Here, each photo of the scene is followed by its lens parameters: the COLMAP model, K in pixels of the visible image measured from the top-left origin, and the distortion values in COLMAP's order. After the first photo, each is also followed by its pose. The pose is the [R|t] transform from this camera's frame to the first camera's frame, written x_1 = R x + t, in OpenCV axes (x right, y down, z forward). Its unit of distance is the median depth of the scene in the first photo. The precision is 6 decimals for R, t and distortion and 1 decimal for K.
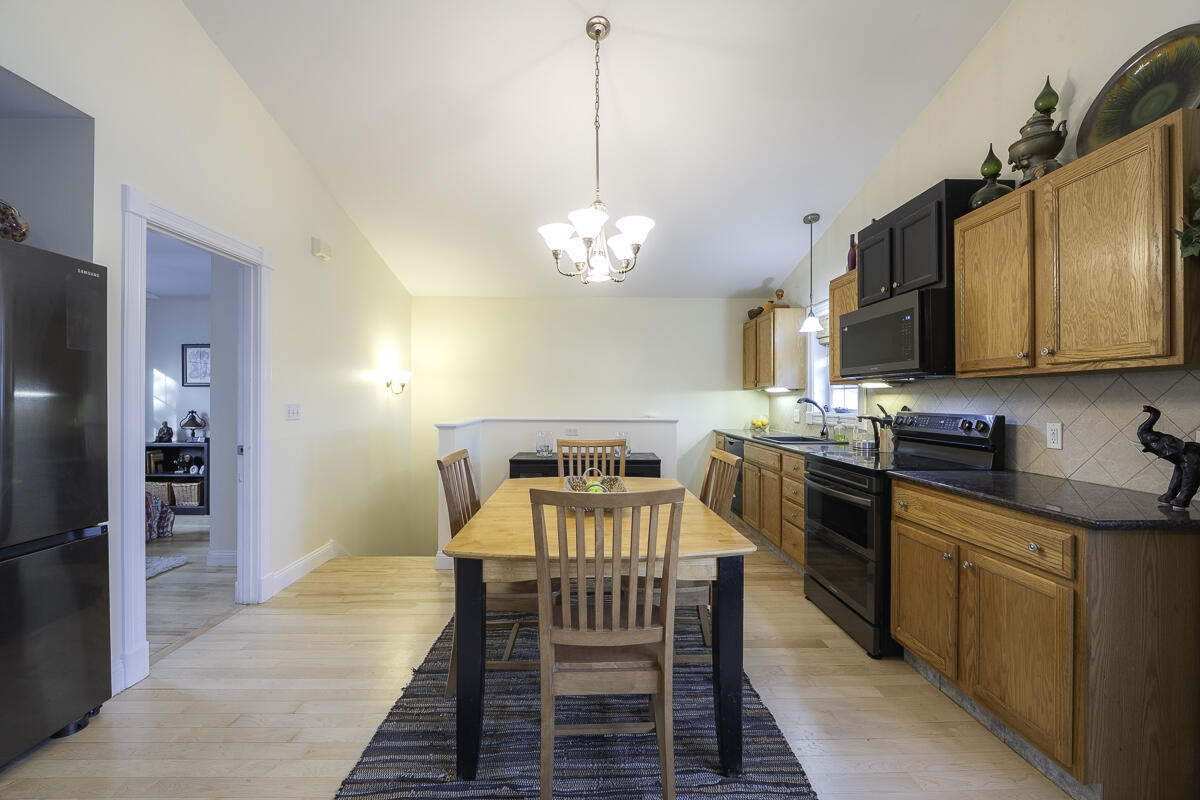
lens RADIAL K [[489.5, 0, 595.4], [0, 489.5, 399.8], [0, 0, 1]] dist [-0.007998, -0.001703]
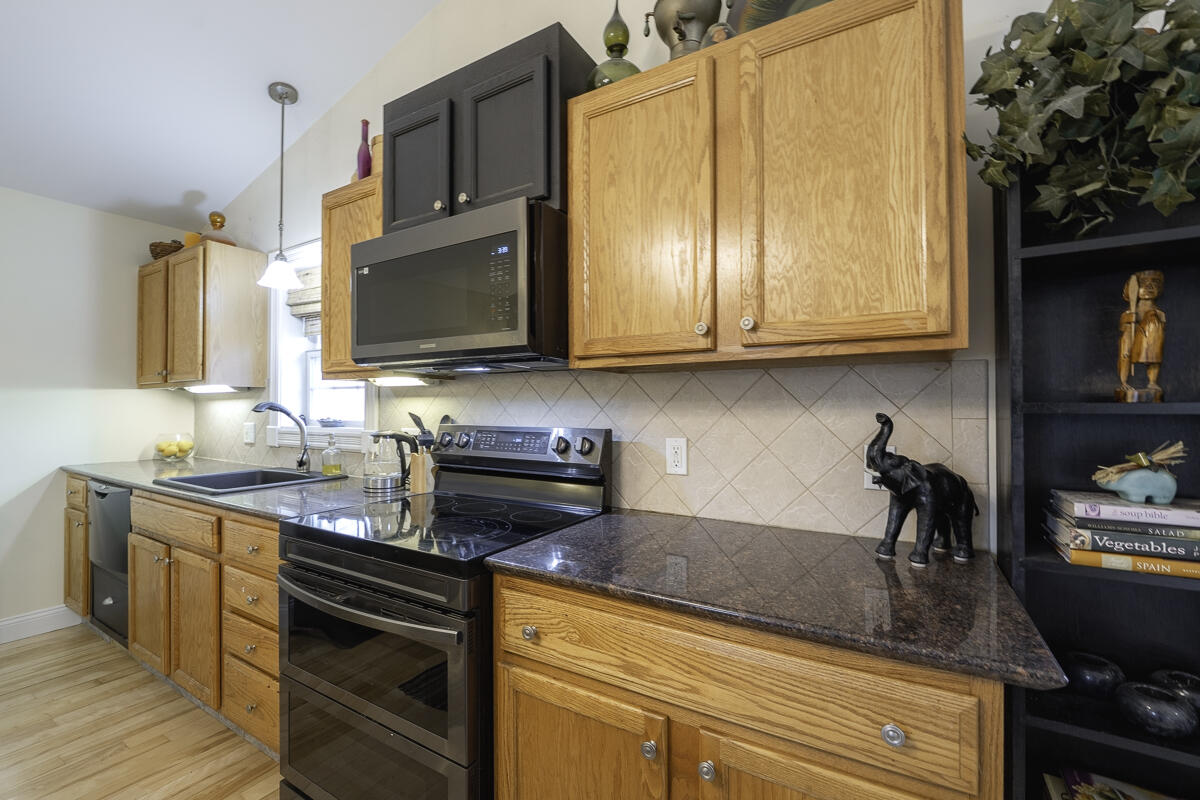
lens RADIAL K [[503.4, 0, 597.5], [0, 503.4, 401.3], [0, 0, 1]] dist [-0.009682, -0.000178]
pose [[0.529121, 0.005626, 0.848528, 0.250760], [0.002317, 0.999965, -0.008075, 0.000293], [-0.848543, 0.006238, 0.529089, 0.670839]]
